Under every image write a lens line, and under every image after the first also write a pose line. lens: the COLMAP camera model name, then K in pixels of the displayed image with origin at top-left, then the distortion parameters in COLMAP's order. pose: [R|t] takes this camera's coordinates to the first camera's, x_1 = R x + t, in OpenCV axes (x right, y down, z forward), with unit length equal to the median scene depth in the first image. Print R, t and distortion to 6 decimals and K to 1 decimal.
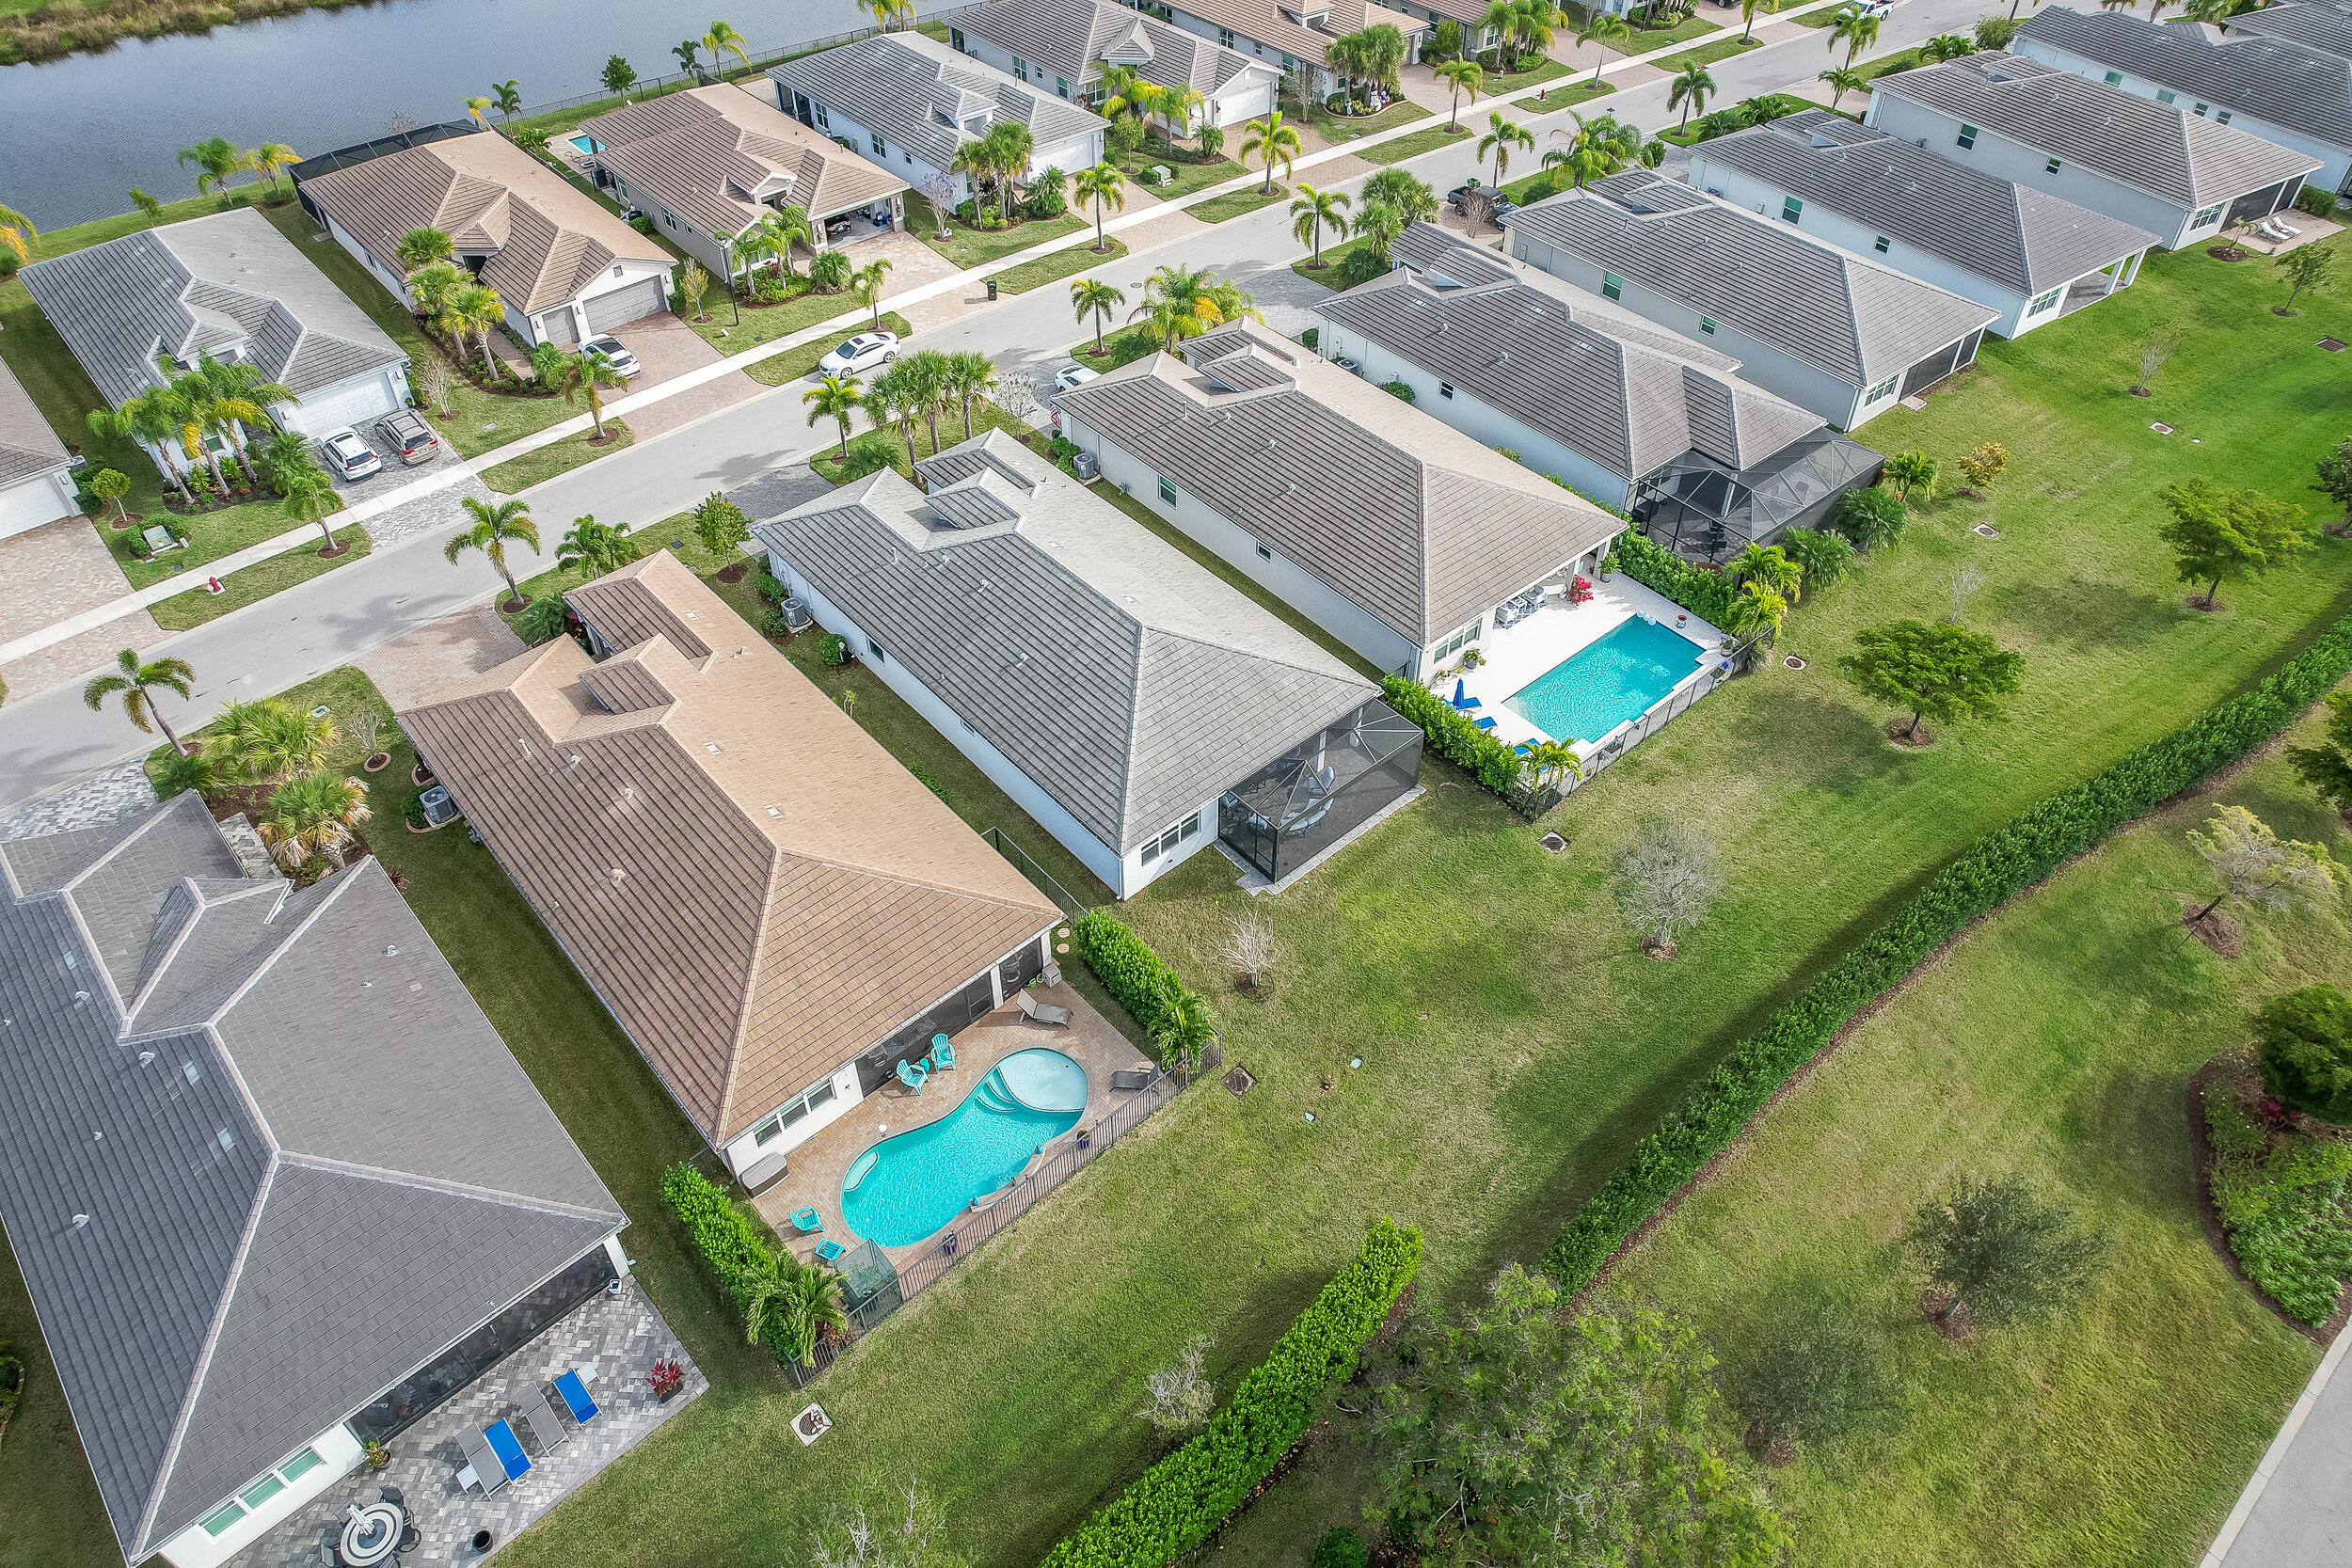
lens RADIAL K [[1495.2, 0, 1175.3], [0, 1495.2, 732.3], [0, 0, 1]] dist [-0.079512, 0.067529]
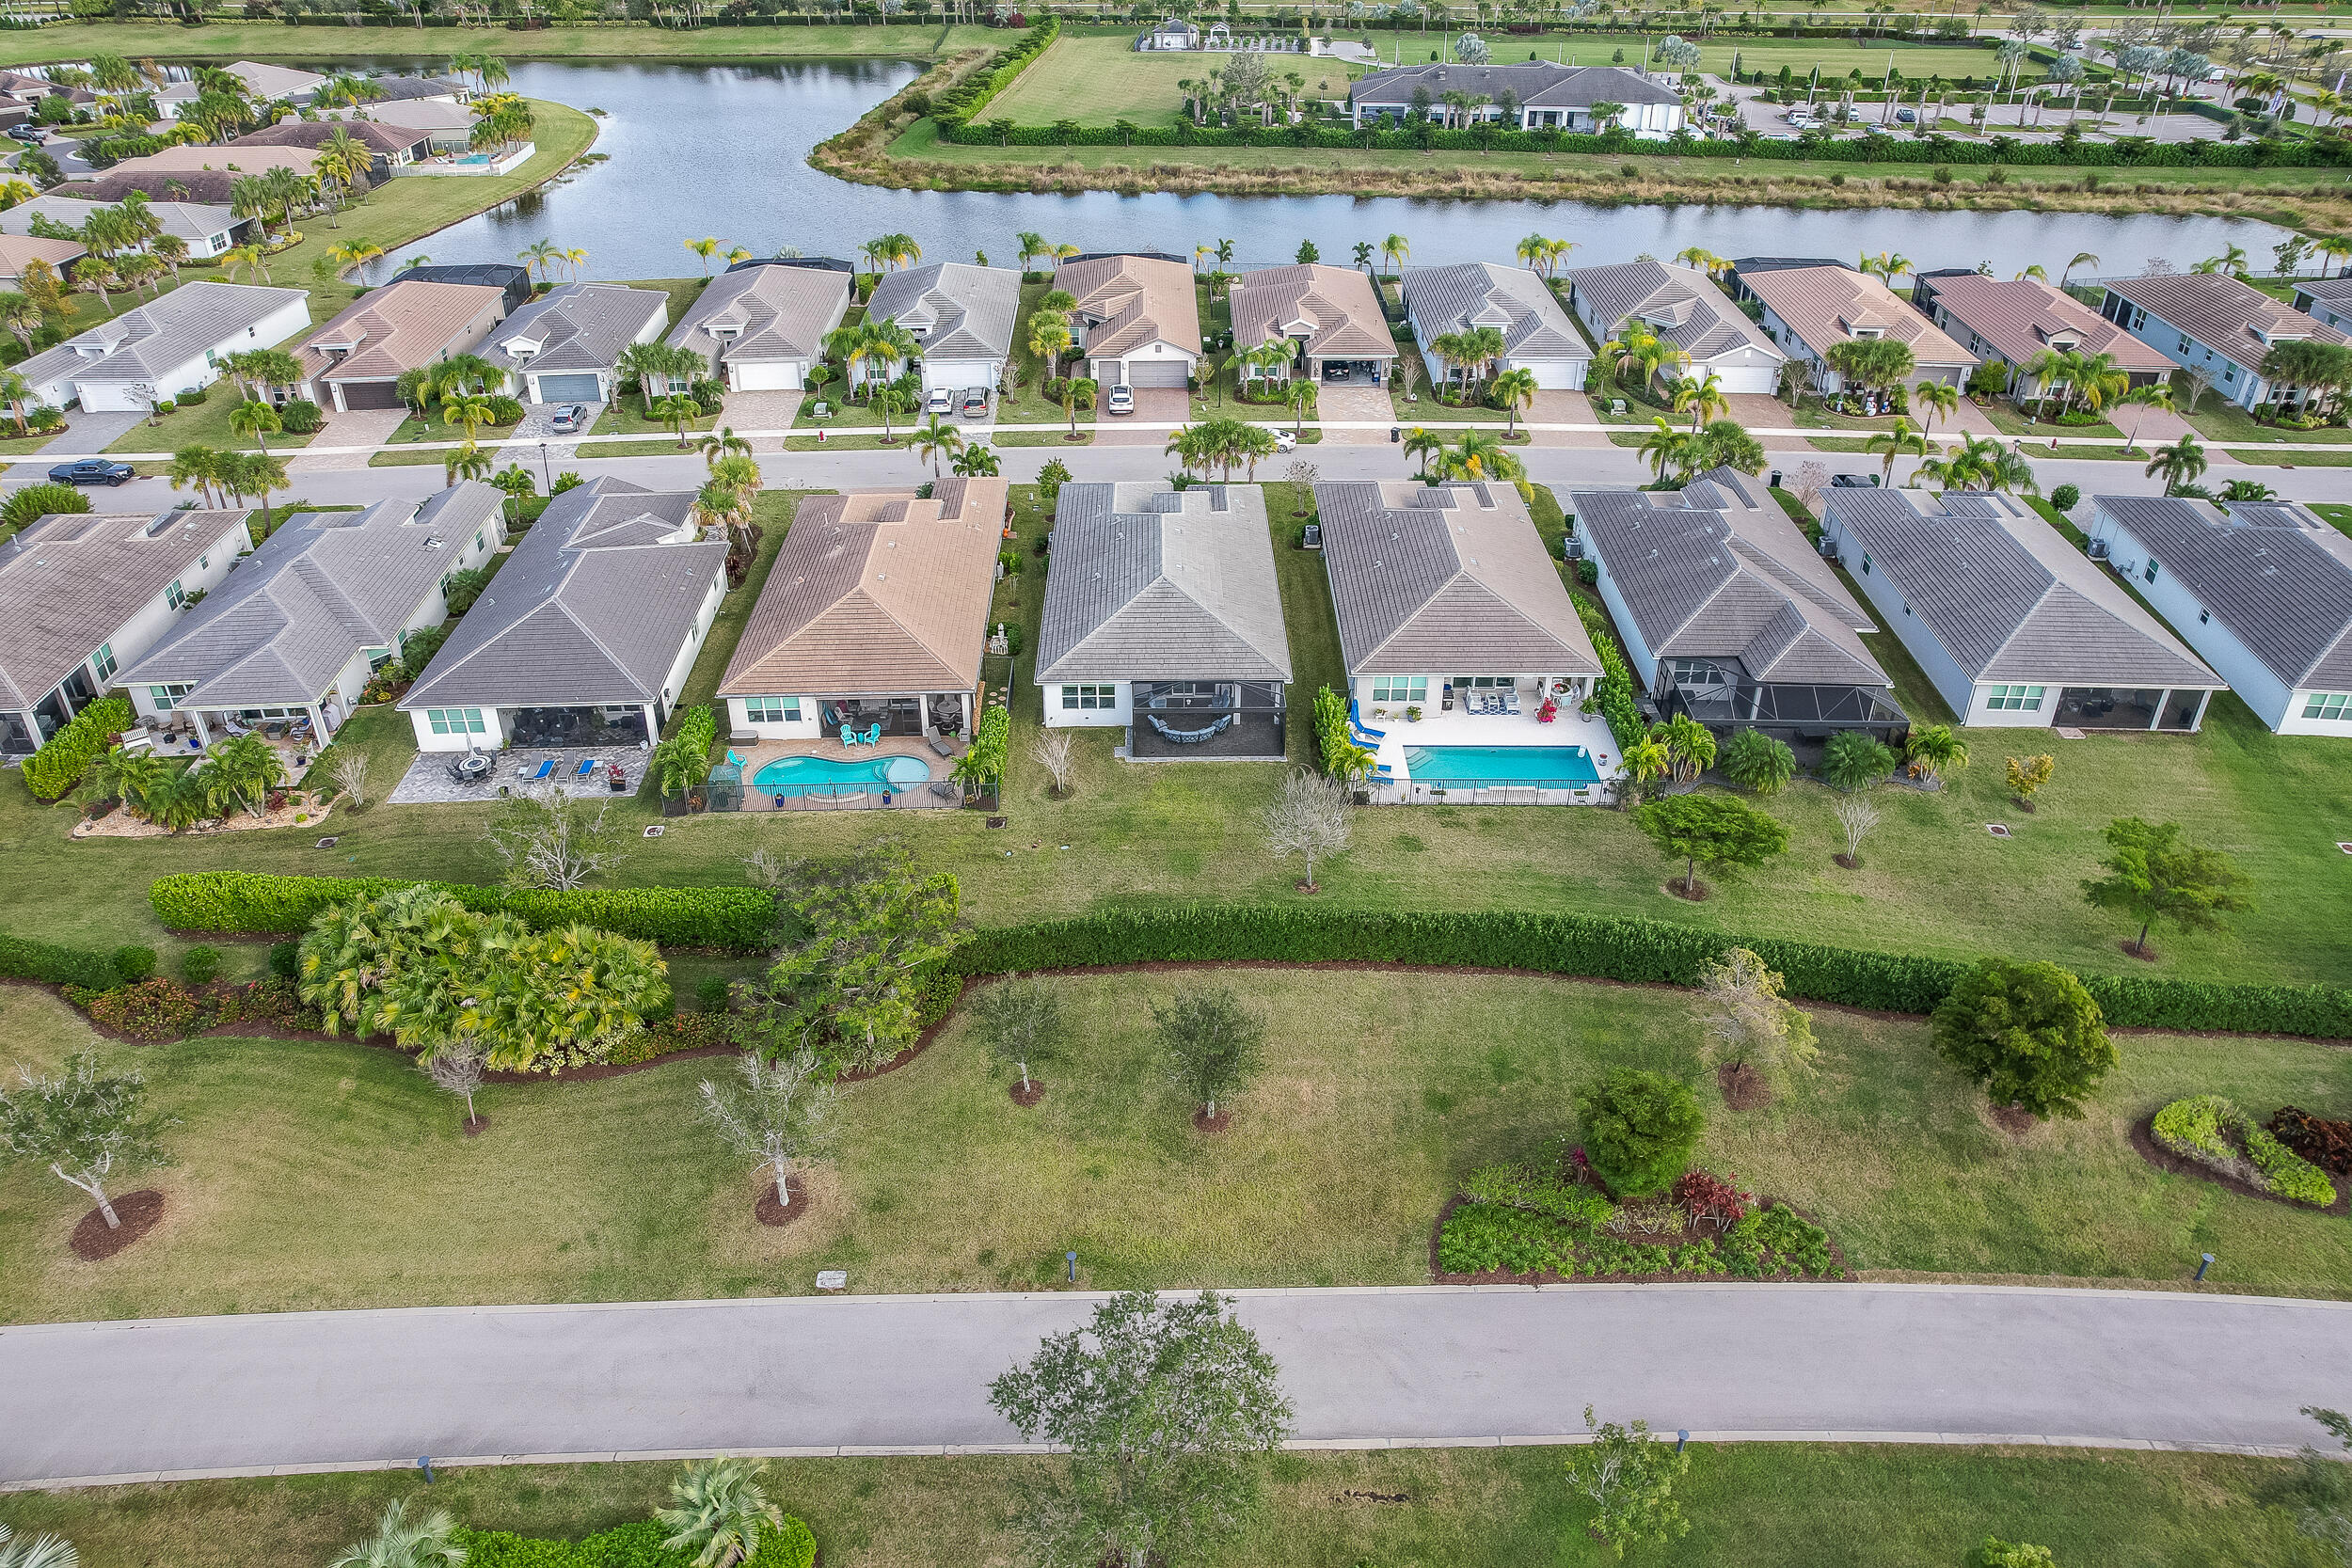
lens RADIAL K [[1495.2, 0, 1175.3], [0, 1495.2, 732.3], [0, 0, 1]] dist [-0.079512, 0.067529]
pose [[0.766659, 0.347335, -0.539992, 0.547939], [-0.439872, 0.896794, -0.047675, 0.084189], [0.467703, 0.274078, 0.840319, -0.108826]]
